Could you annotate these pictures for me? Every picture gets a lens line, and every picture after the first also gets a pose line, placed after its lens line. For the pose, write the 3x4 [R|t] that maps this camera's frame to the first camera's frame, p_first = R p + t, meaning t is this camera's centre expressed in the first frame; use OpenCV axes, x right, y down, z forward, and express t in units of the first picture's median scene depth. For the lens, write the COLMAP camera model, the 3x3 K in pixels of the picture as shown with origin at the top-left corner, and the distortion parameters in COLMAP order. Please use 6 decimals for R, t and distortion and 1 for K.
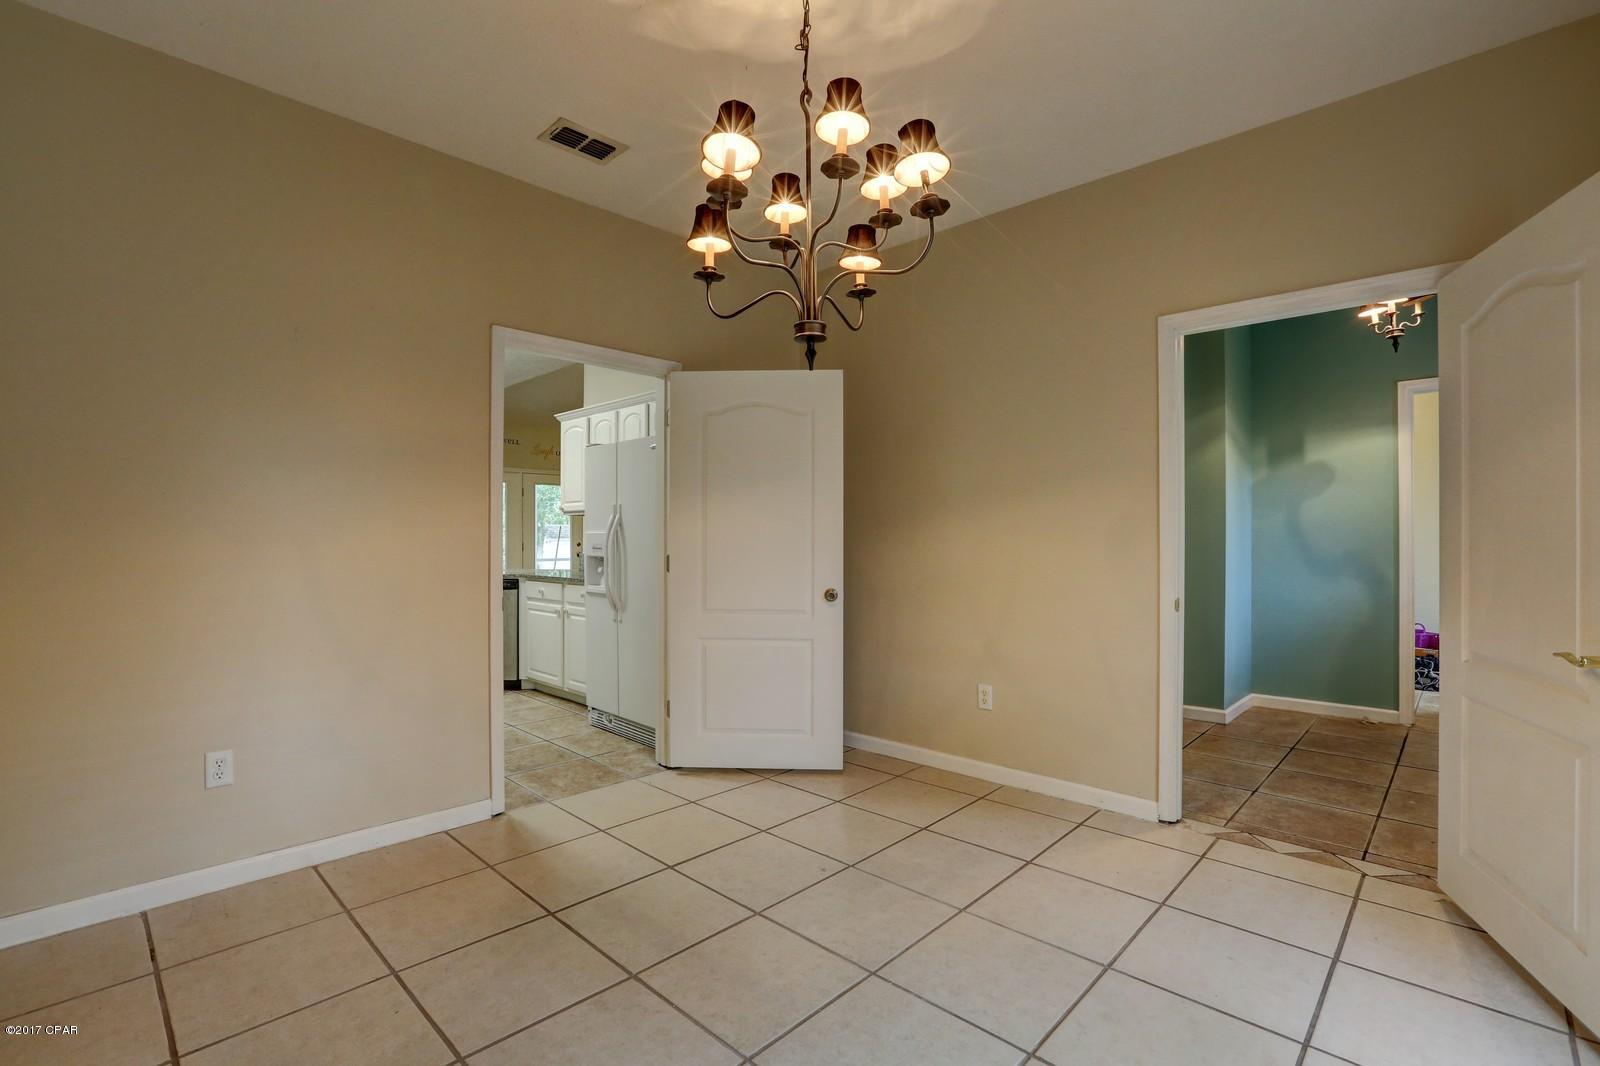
lens RADIAL K [[731.1, 0, 799.0], [0, 731.1, 529.4], [0, 0, 1]] dist [-0.060645, 0.026124]
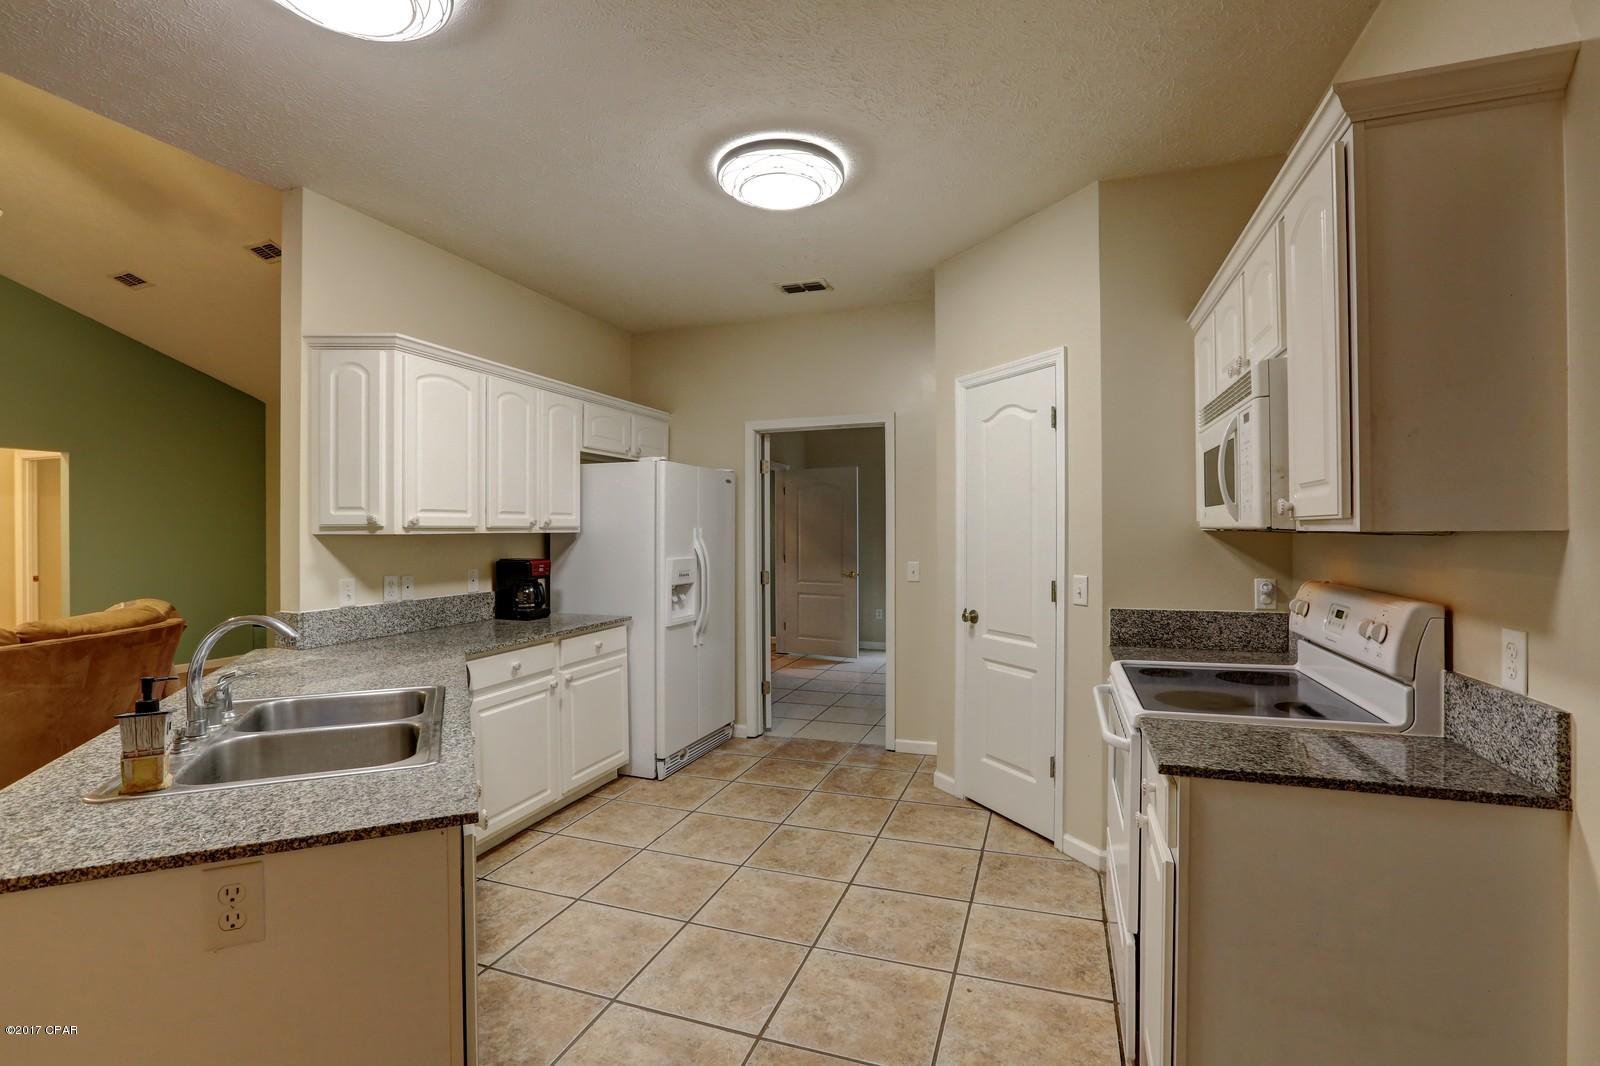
lens RADIAL K [[731.1, 0, 799.0], [0, 731.1, 529.4], [0, 0, 1]] dist [-0.060645, 0.026124]
pose [[-0.414022, 0.003873, 0.910259, -1.747779], [-0.002515, 0.999982, -0.005399, -0.040559], [-0.910264, -0.004525, -0.414005, 1.850141]]
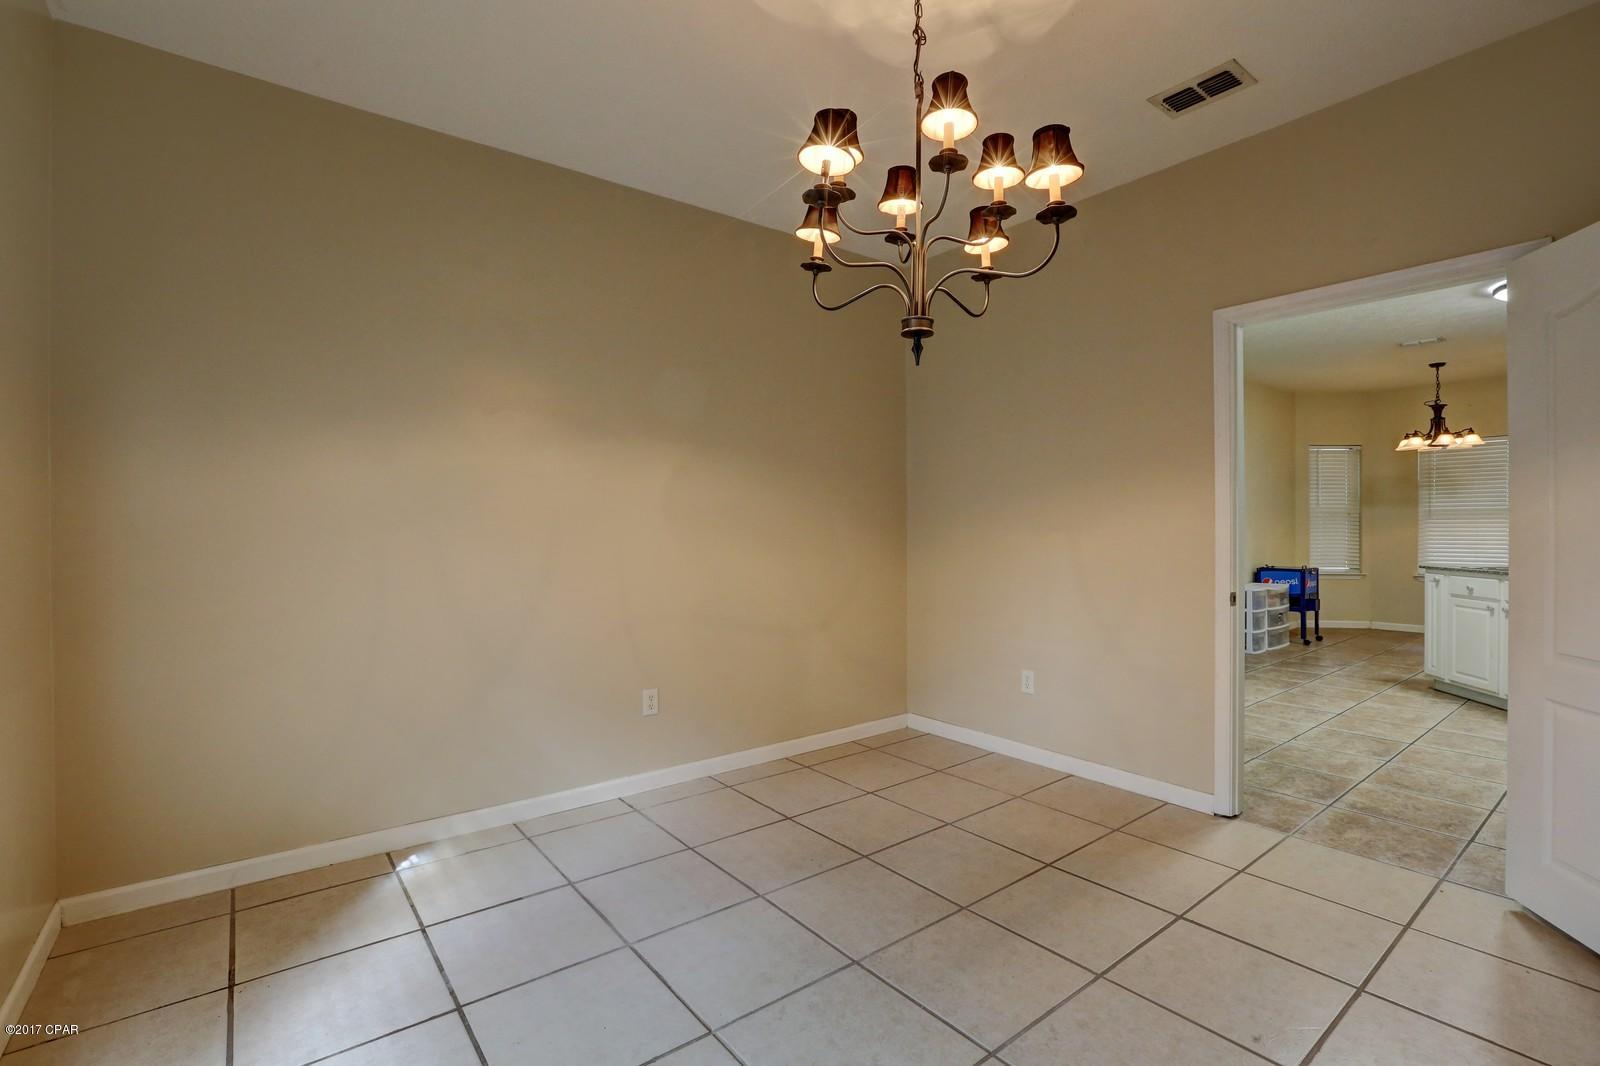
lens RADIAL K [[731.1, 0, 799.0], [0, 731.1, 529.4], [0, 0, 1]] dist [-0.060645, 0.026124]
pose [[-0.145232, 0.006279, -0.989378, 0.628460], [0.014720, 0.999883, 0.004185, -0.002203], [0.989288, -0.013956, -0.145307, 0.594109]]
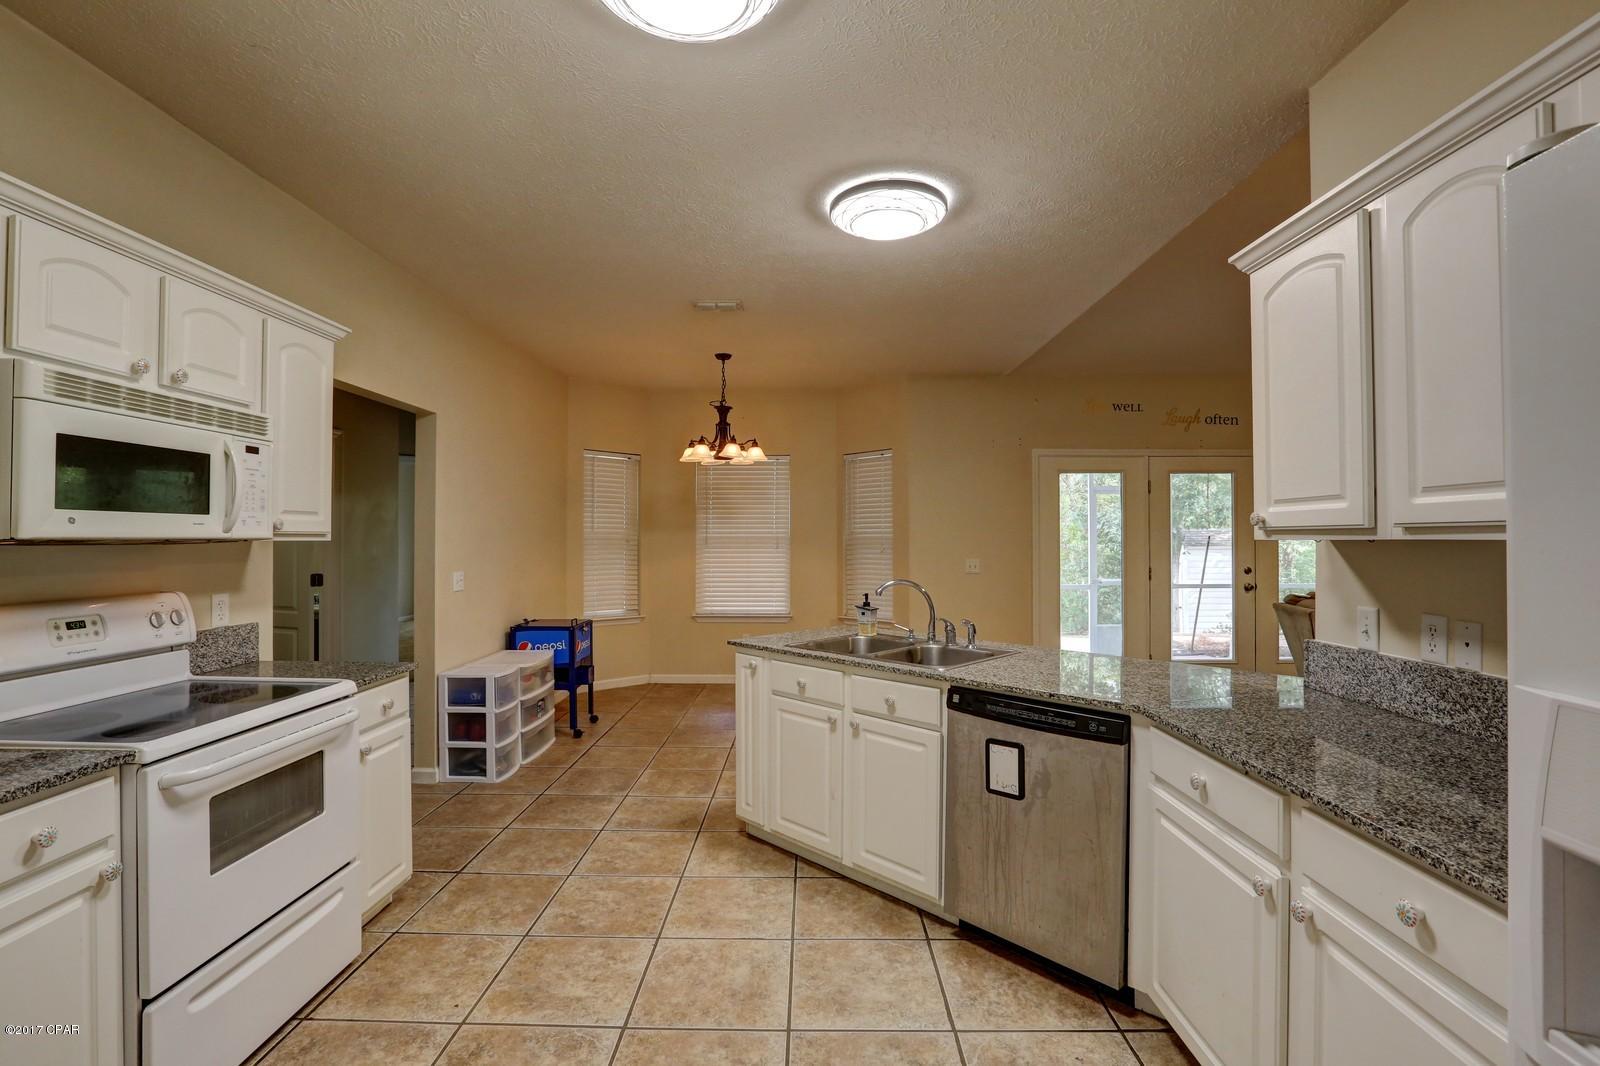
lens RADIAL K [[731.1, 0, 799.0], [0, 731.1, 529.4], [0, 0, 1]] dist [-0.060645, 0.026124]
pose [[0.681423, -0.005162, -0.731871, -0.438644], [0.007669, 0.999971, 0.000089, -0.050594], [0.731849, -0.005673, 0.681443, 1.179037]]
